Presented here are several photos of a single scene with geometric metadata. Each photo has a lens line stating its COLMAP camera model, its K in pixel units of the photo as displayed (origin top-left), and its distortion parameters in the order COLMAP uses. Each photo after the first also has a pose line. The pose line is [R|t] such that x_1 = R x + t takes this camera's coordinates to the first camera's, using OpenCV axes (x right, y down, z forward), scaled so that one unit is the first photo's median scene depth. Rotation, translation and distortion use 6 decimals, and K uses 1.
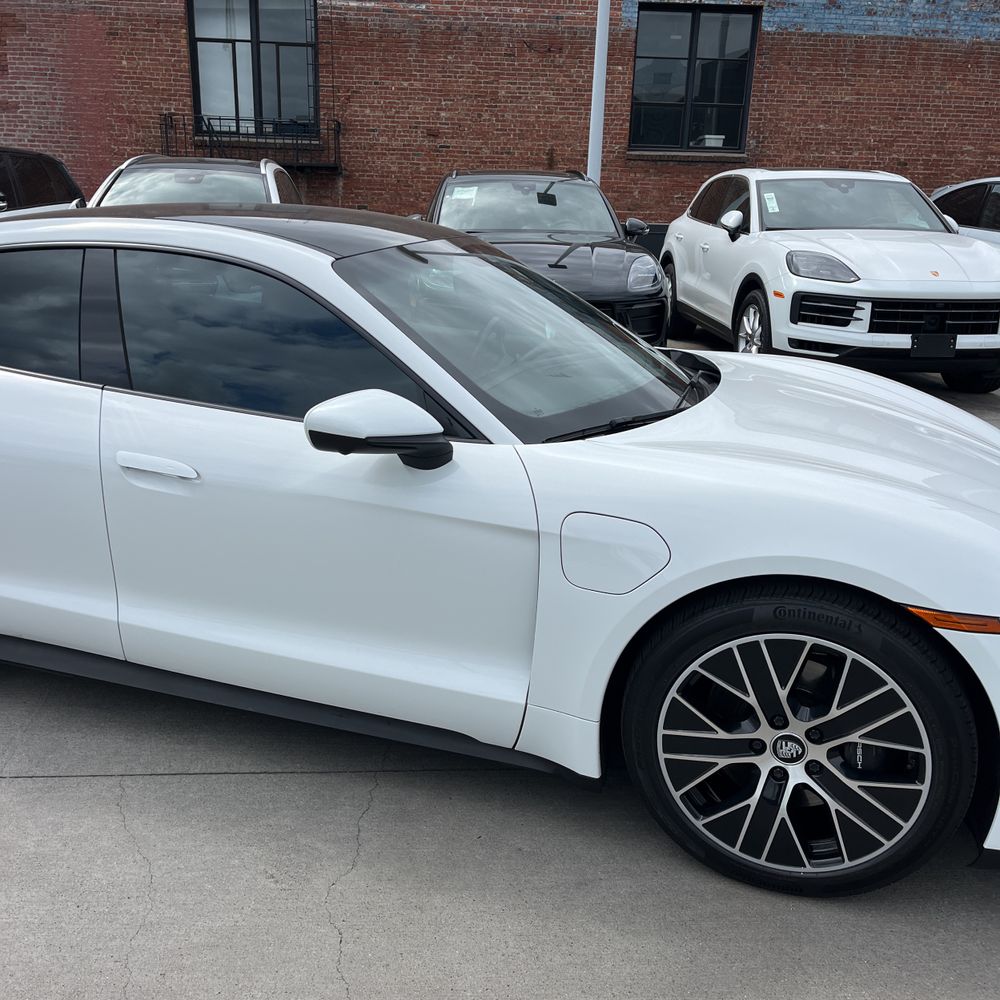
lens RADIAL K [[1016.3, 0, 484.9], [0, 1016.3, 490.9], [0, 0, 1]] dist [0.022994, 0.000000]
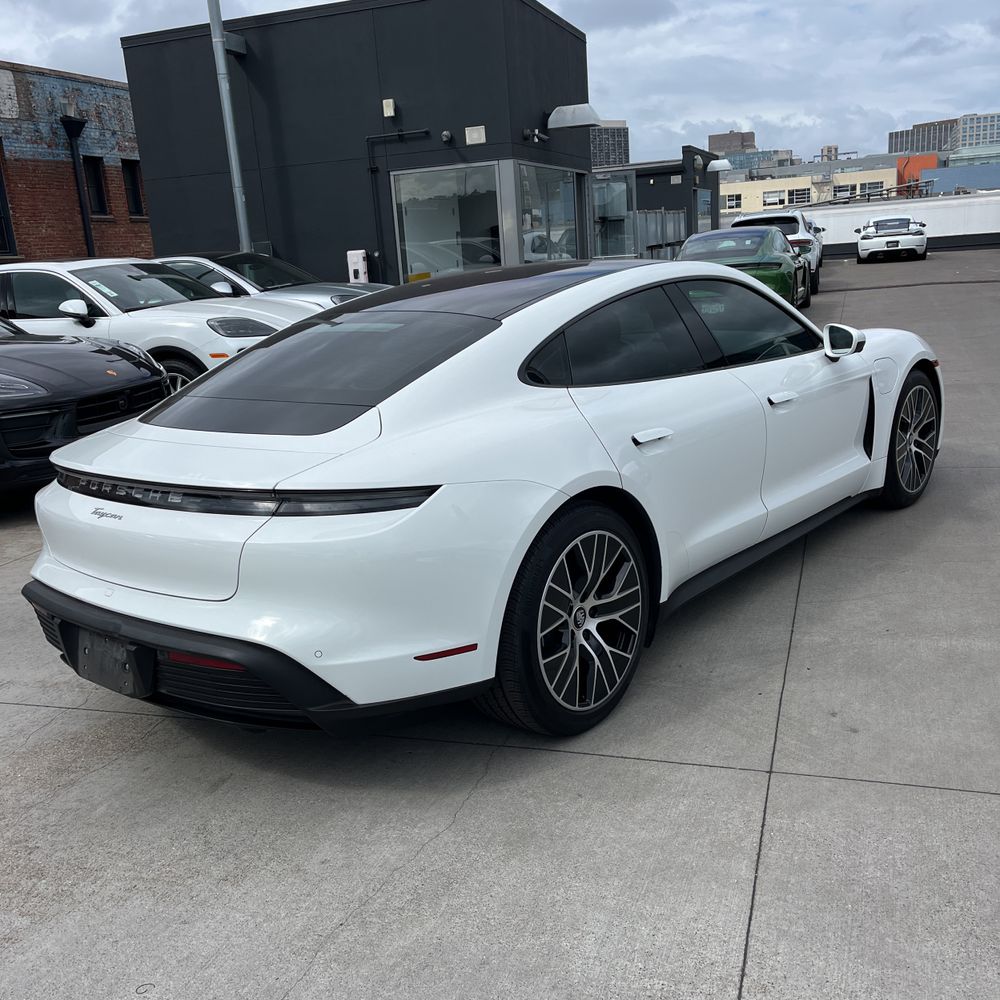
lens RADIAL K [[1016.3, 0, 503.1], [0, 1016.3, 499.5], [0, 0, 1]] dist [0.022994, 0.000000]
pose [[0.380092, -0.278572, 0.882002, -2.189297], [0.352470, 0.925241, 0.140335, -0.288074], [-0.855158, 0.257539, 0.449865, 0.757298]]
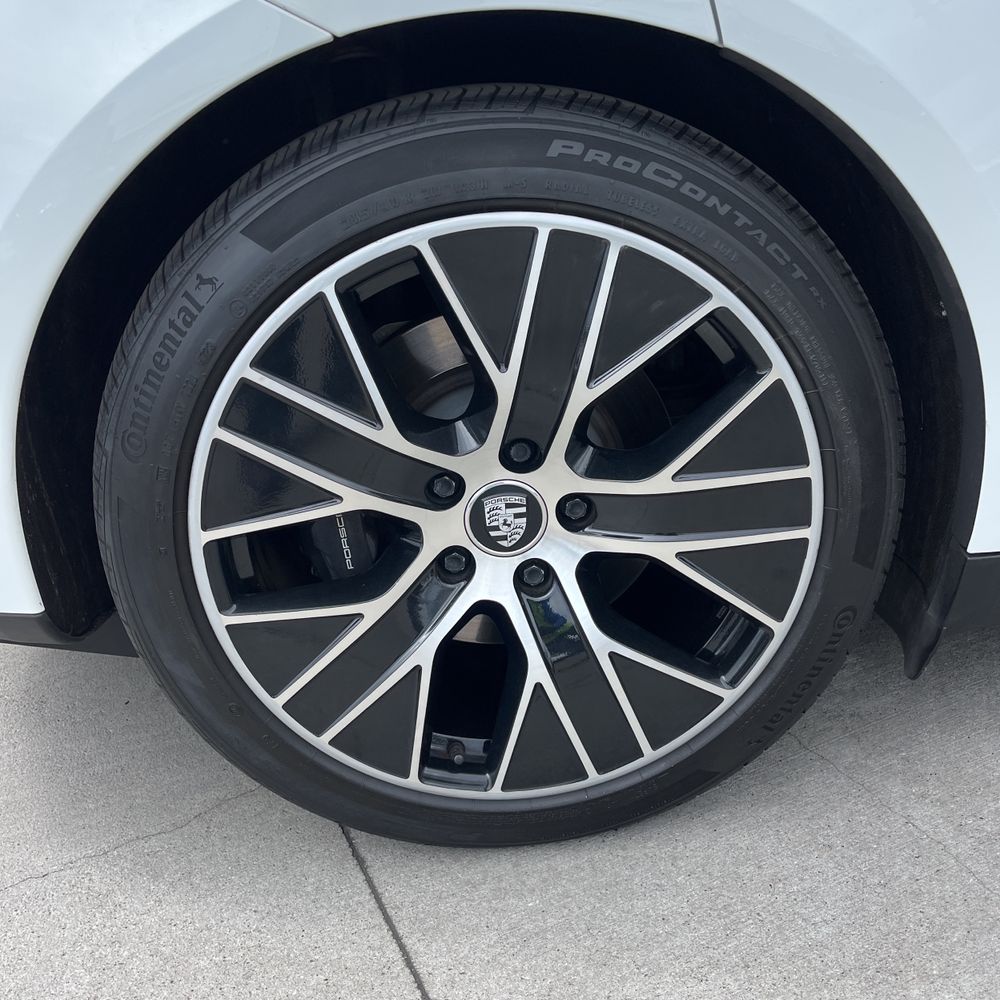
lens RADIAL K [[1016.3, 0, 481.9], [0, 1016.3, 513.4], [0, 0, 1]] dist [0.022994, 0.000000]
pose [[0.927065, -0.270991, 0.259063, -1.075324], [0.241881, 0.960306, 0.138945, 0.034502], [-0.286433, -0.066148, 0.955814, 0.943178]]
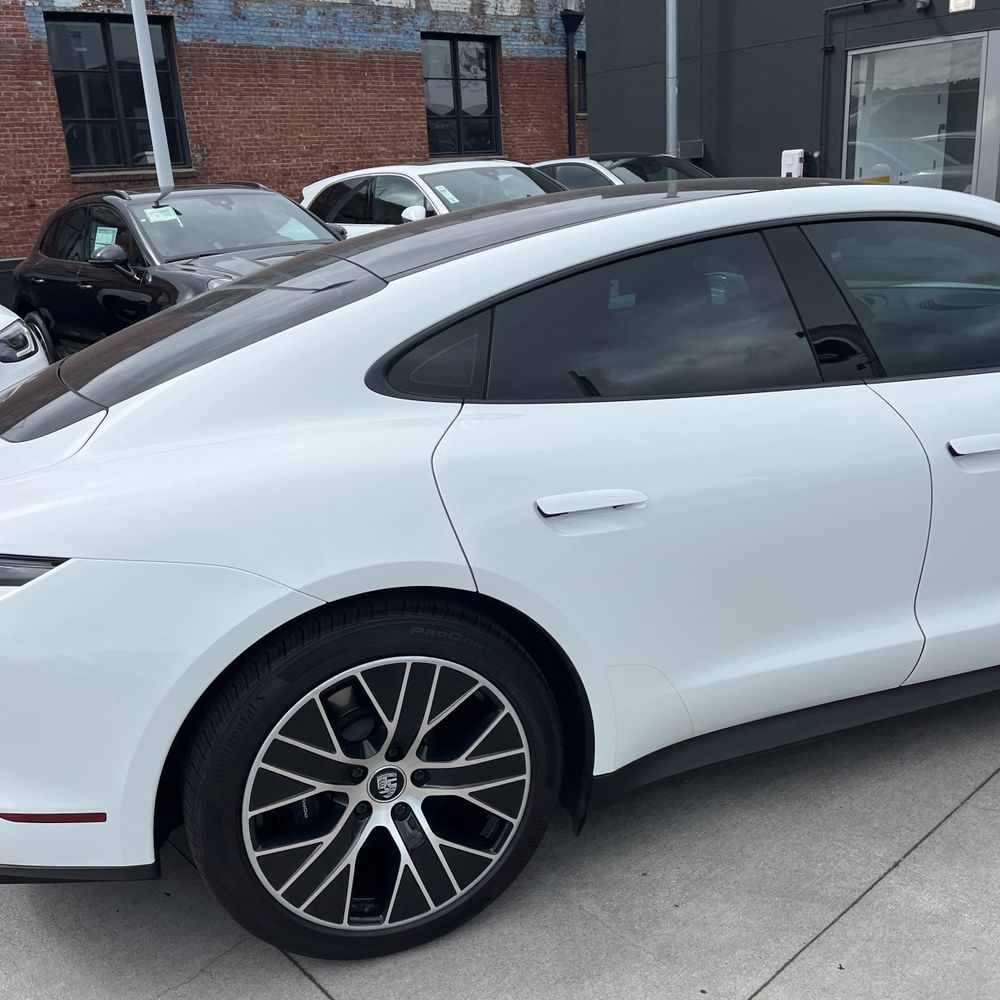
lens RADIAL K [[1016.3, 0, 485.0], [0, 1016.3, 511.4], [0, 0, 1]] dist [0.022994, 0.000000]
pose [[0.788409, -0.263167, 0.556016, -1.313041], [0.263896, 0.961167, 0.080734, -0.173931], [-0.555671, 0.083079, 0.827241, 0.557661]]
